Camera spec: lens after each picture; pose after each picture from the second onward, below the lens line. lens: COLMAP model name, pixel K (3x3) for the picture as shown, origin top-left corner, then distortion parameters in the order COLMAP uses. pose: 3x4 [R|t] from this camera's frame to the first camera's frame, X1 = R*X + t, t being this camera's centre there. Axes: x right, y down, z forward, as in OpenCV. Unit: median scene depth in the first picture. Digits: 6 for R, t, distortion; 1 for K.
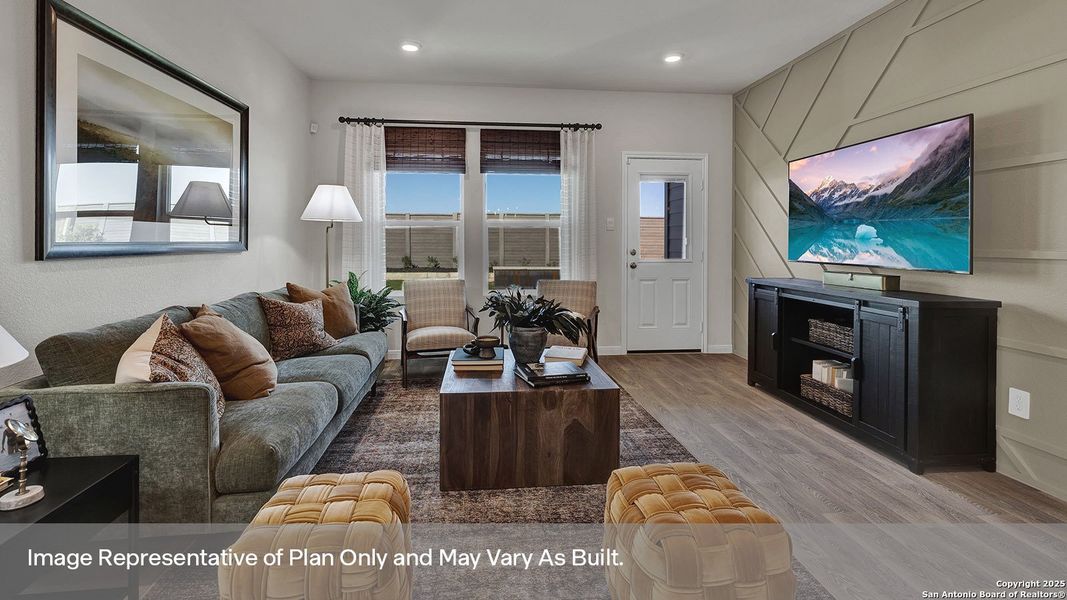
lens RADIAL K [[471.2, 0, 523.2], [0, 471.2, 240.0], [0, 0, 1]] dist [0.002402, 0.000515]
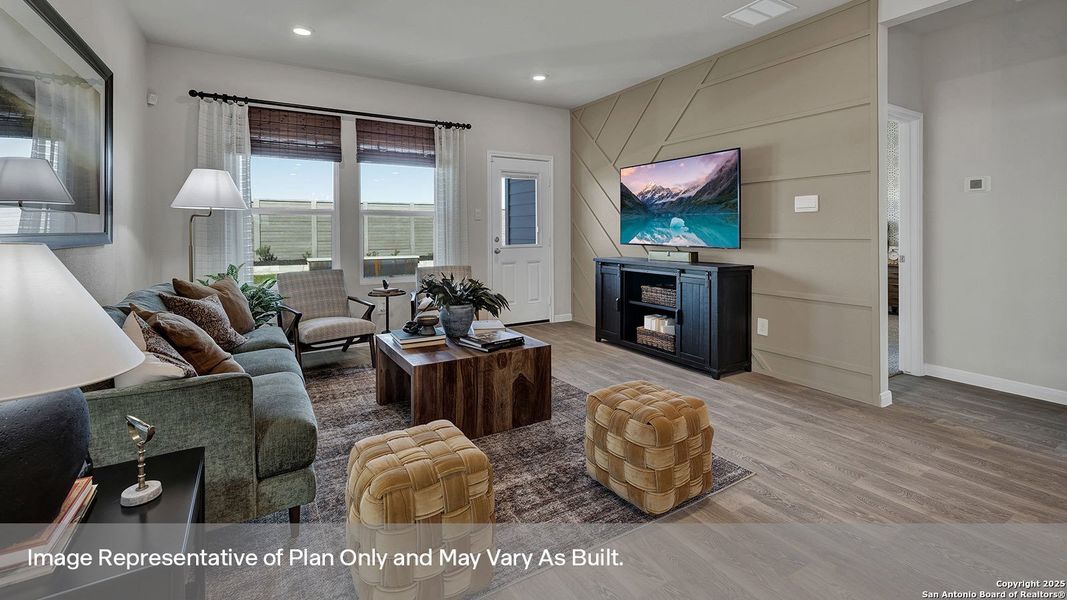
lens RADIAL K [[466.1, 0, 532.3], [0, 466.1, 230.8], [0, 0, 1]] dist [-0.001075, 0.000287]
pose [[0.900329, -0.005851, 0.435171, -0.268257], [0.004646, 0.999982, 0.003833, 0.001003], [-0.435185, -0.001429, 0.900340, -0.077409]]
